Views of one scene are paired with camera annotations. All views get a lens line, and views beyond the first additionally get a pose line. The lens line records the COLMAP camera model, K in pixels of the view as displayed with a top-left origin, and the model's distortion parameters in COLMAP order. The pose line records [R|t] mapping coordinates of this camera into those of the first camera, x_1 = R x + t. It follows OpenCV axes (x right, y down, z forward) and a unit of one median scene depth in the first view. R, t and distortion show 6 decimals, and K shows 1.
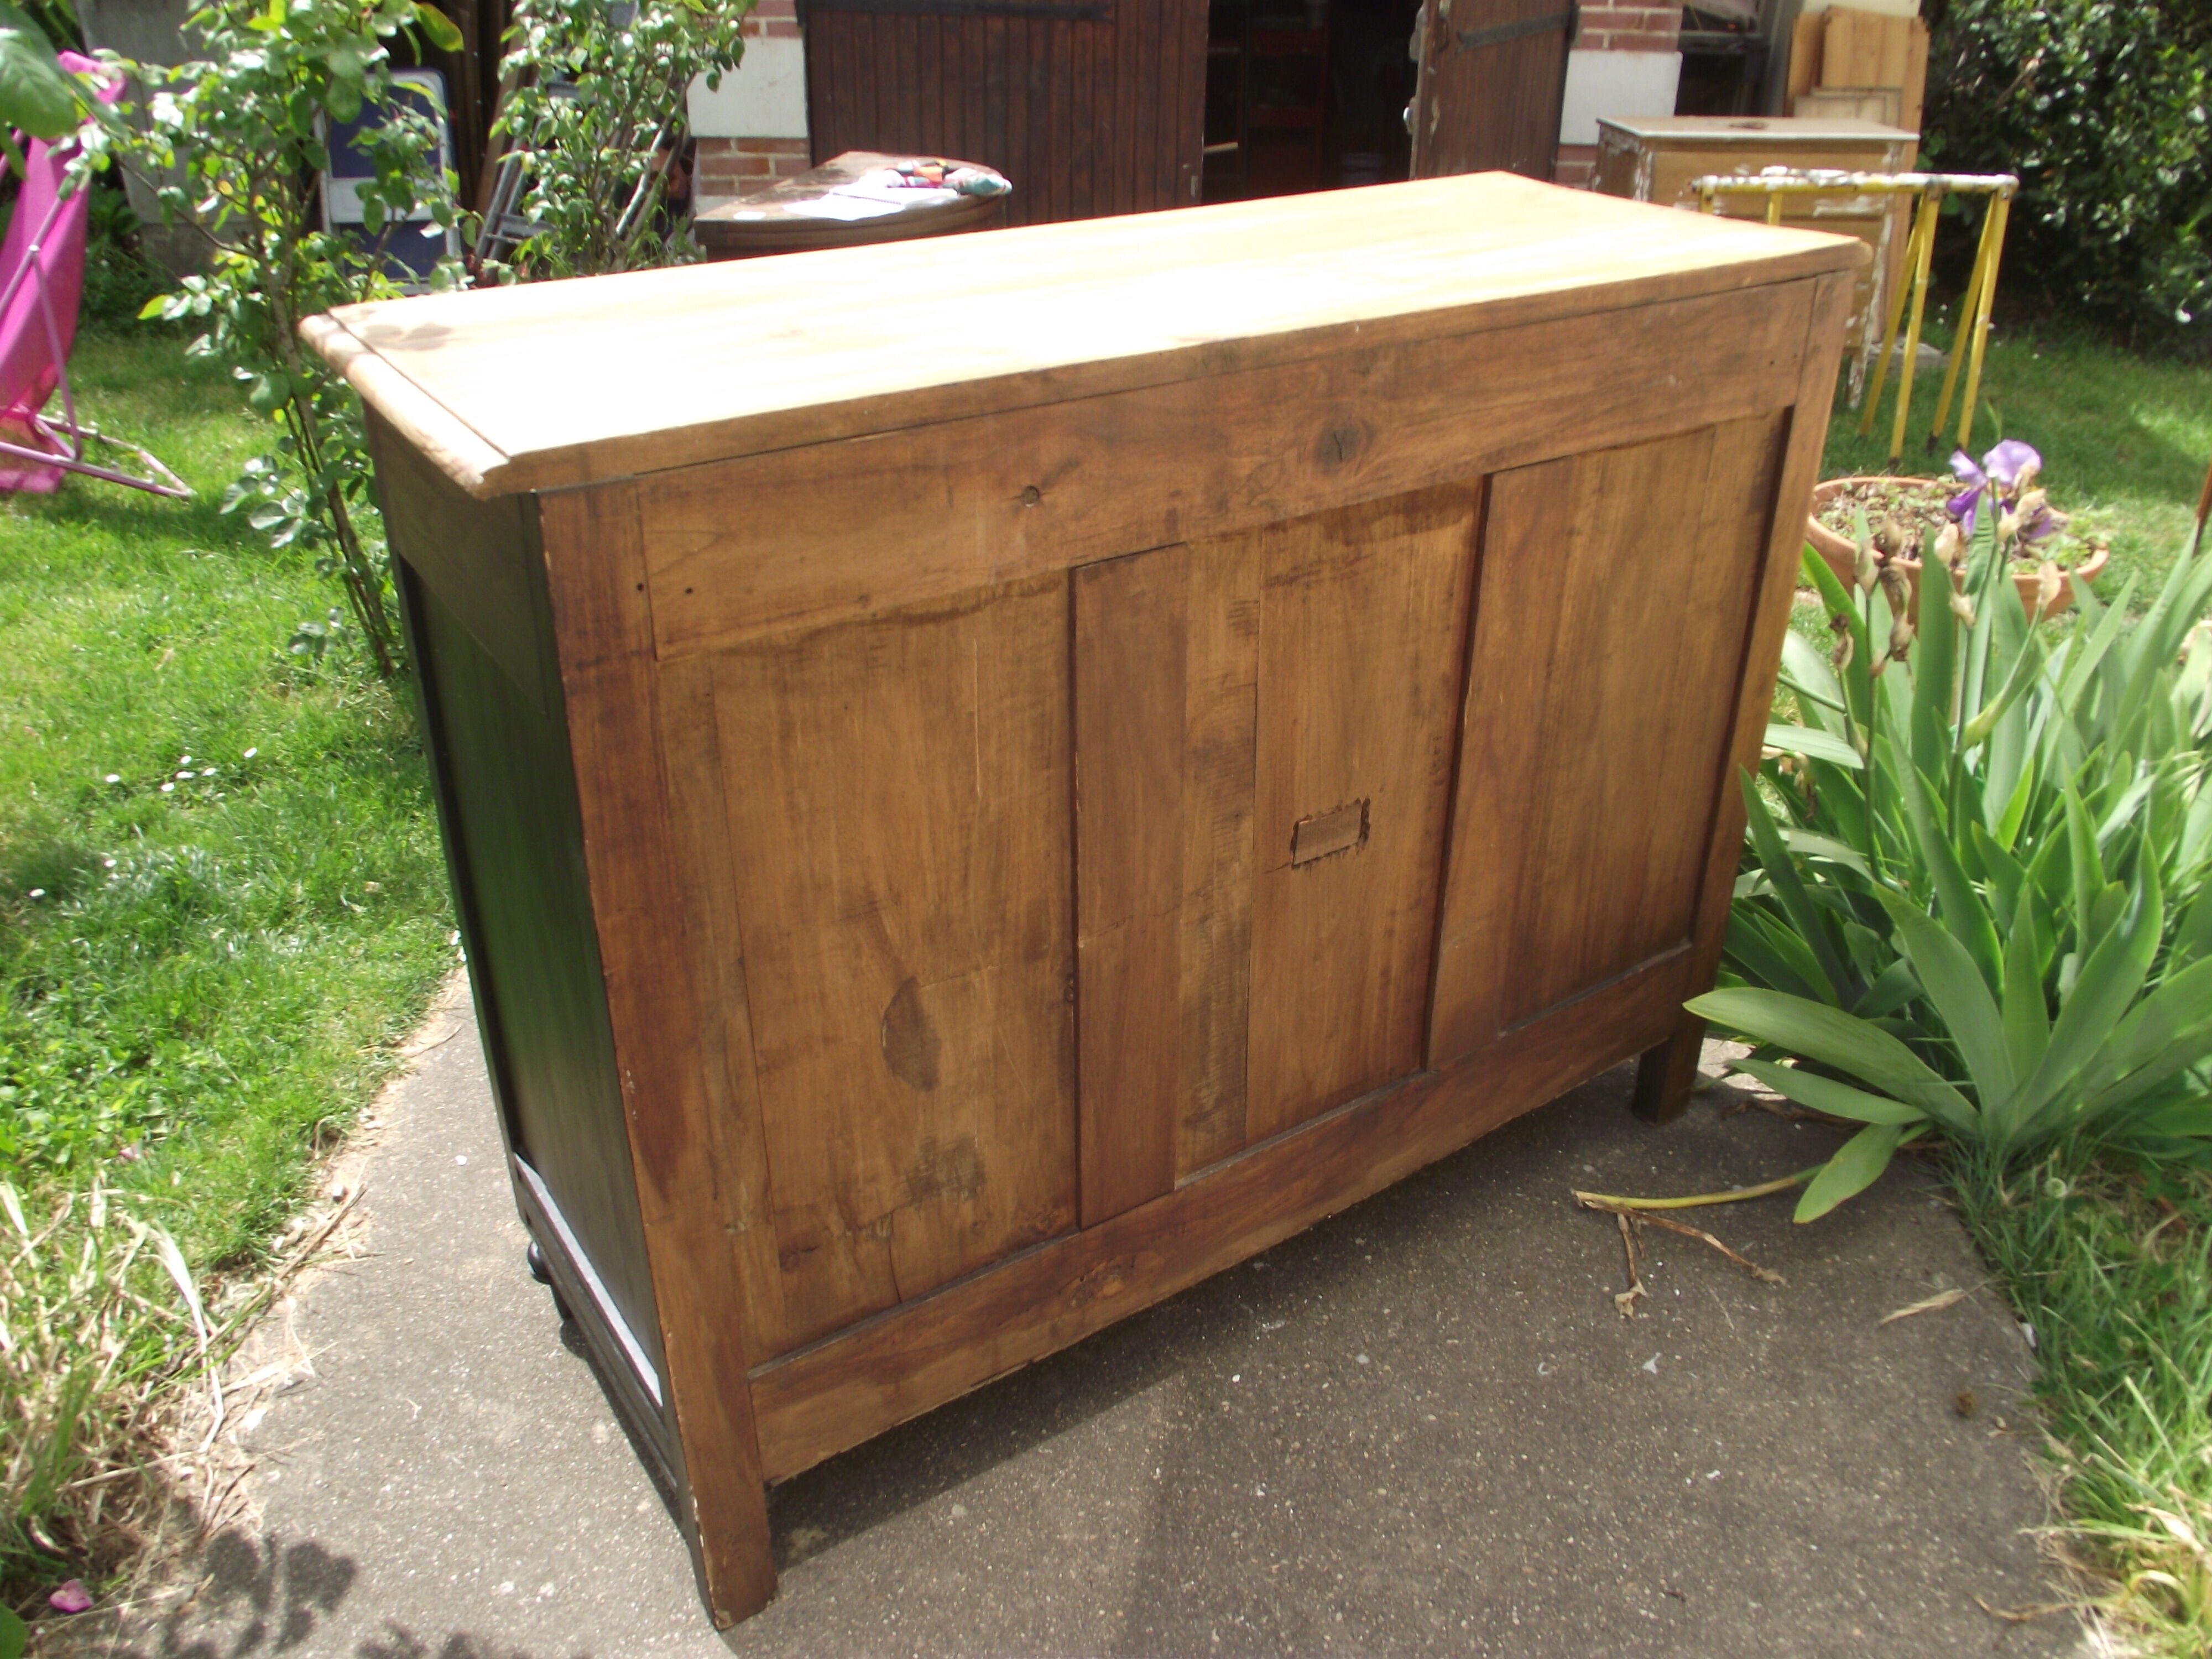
lens RADIAL K [[1766.4, 0, 1105.4], [0, 1766.4, 825.7], [0, 0, 1]] dist [-0.078388, 0.044843]
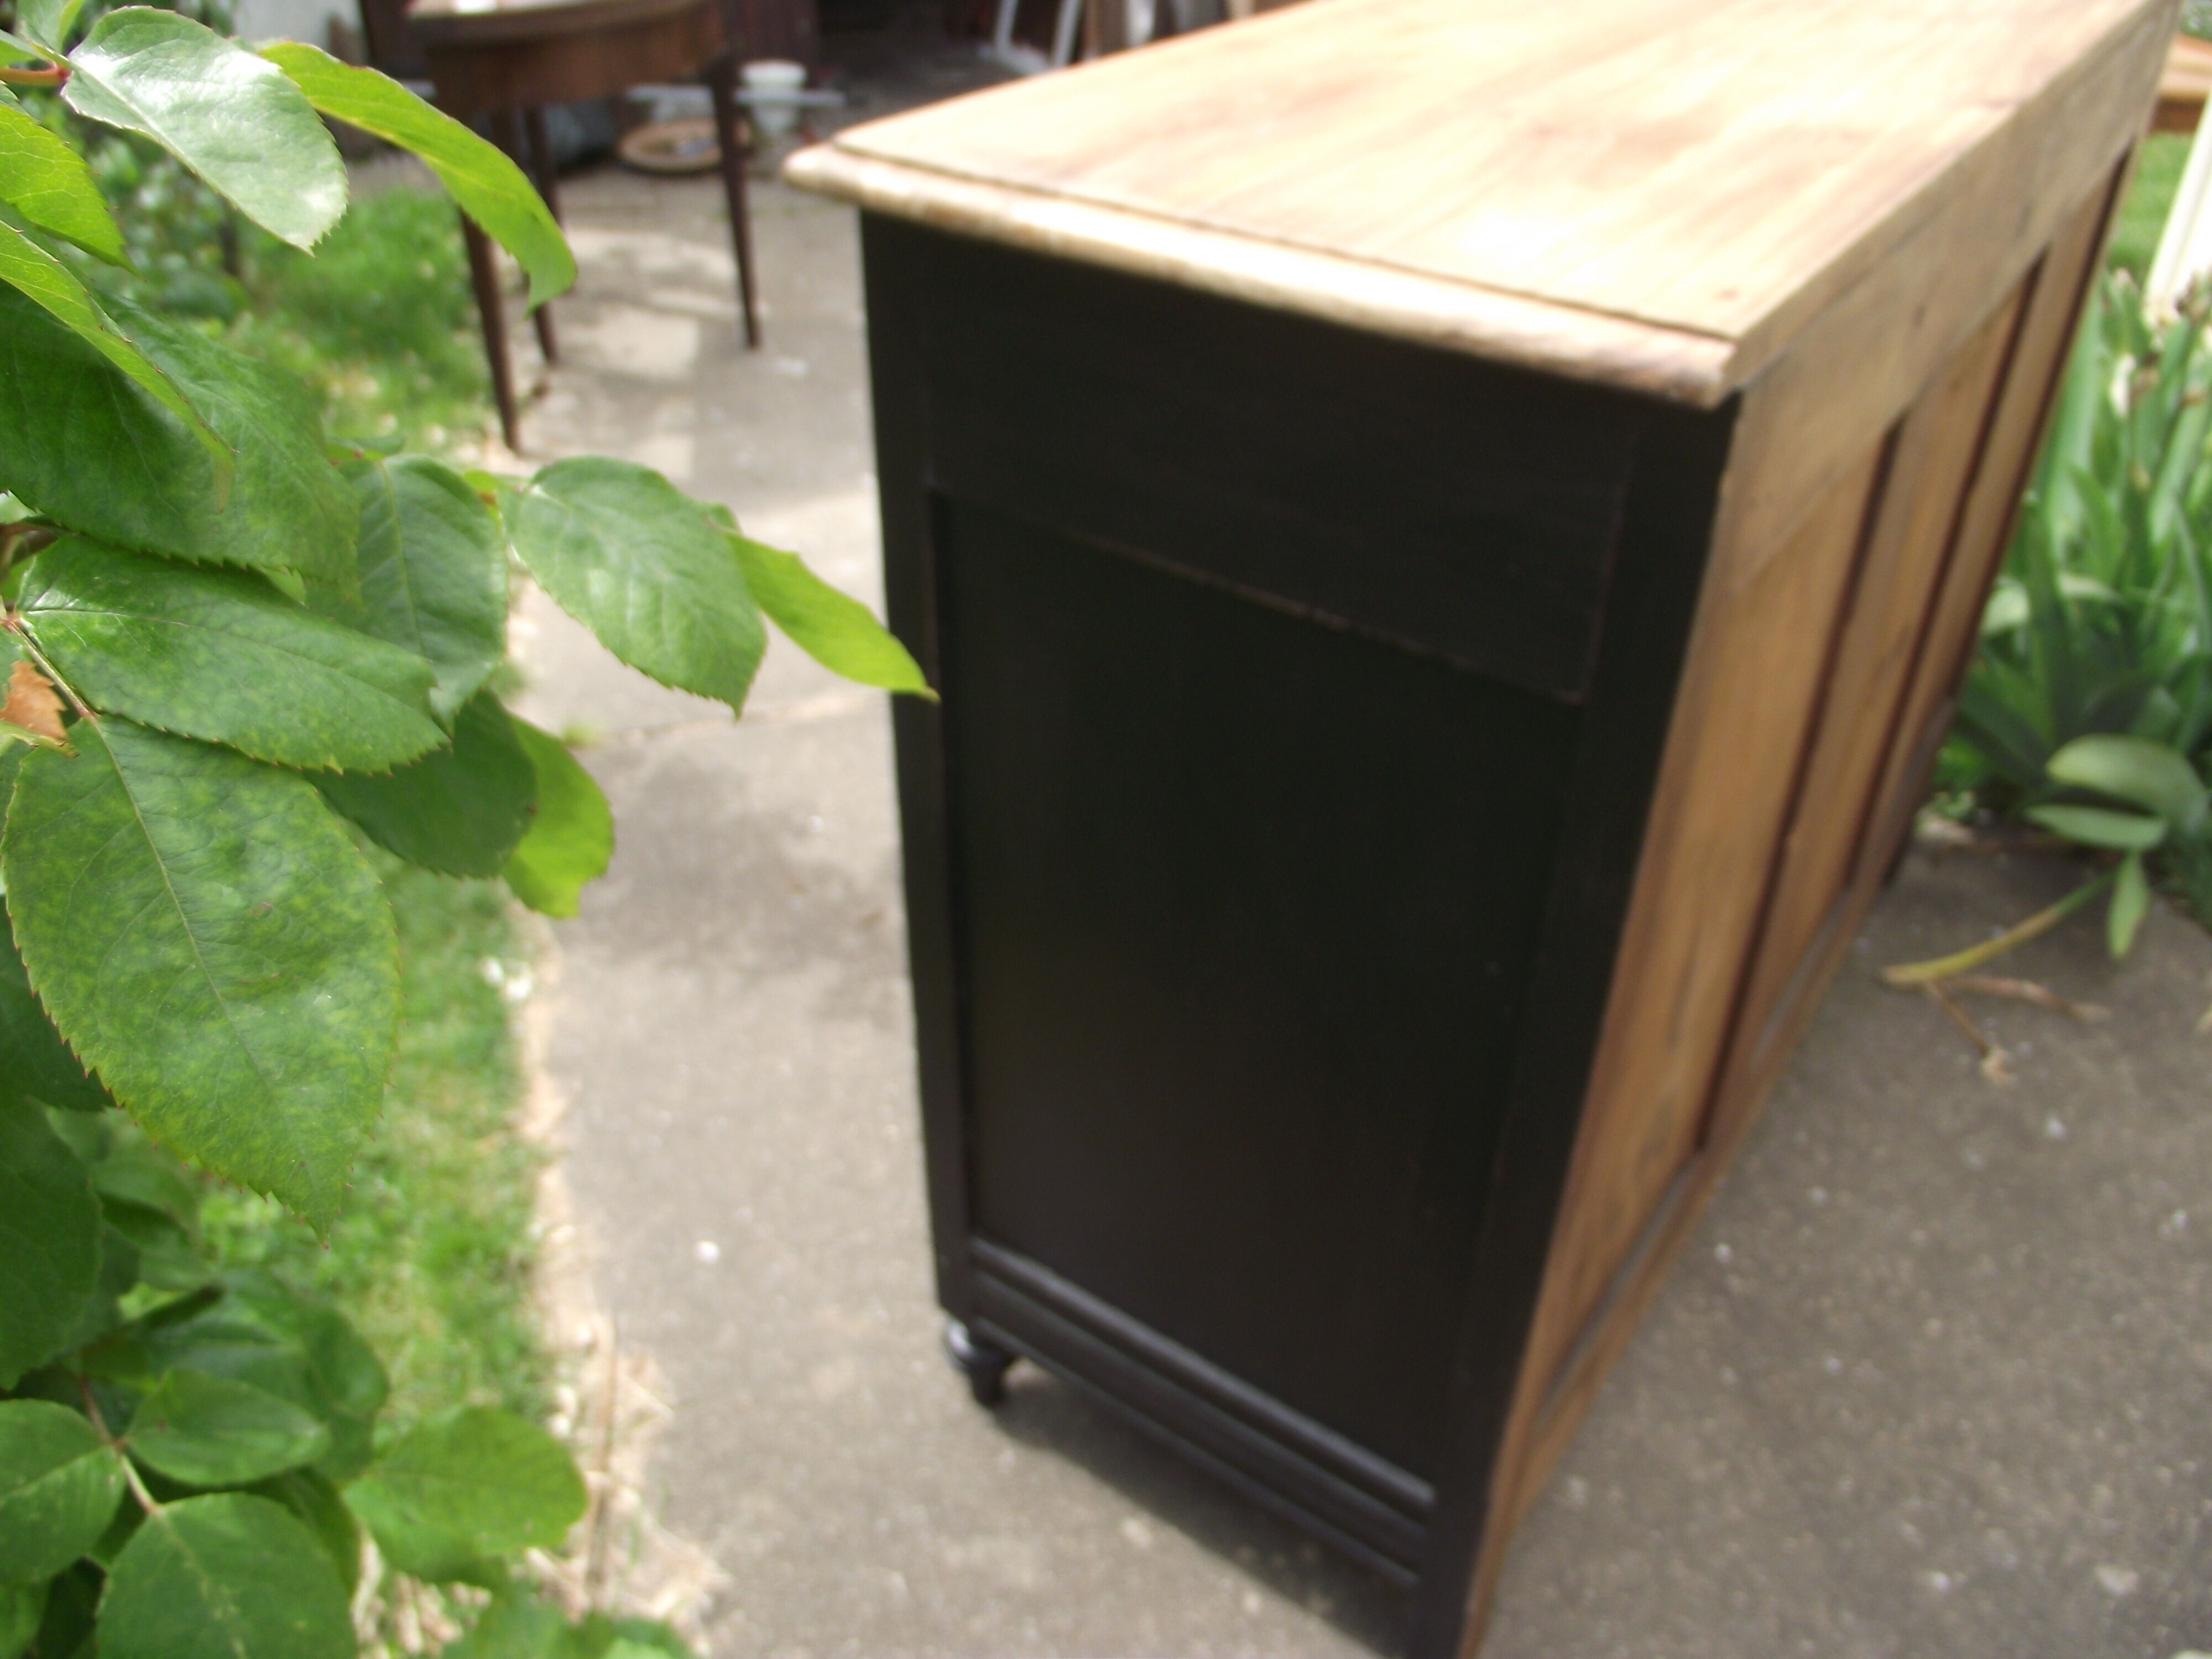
lens RADIAL K [[1766.4, 0, 1105.2], [0, 1766.4, 833.4], [0, 0, 1]] dist [-0.078388, 0.044843]
pose [[0.938454, -0.199015, 0.282306, -0.401535], [0.165904, 0.976586, 0.136948, -0.071922], [-0.302950, -0.081684, 0.949499, 0.223155]]
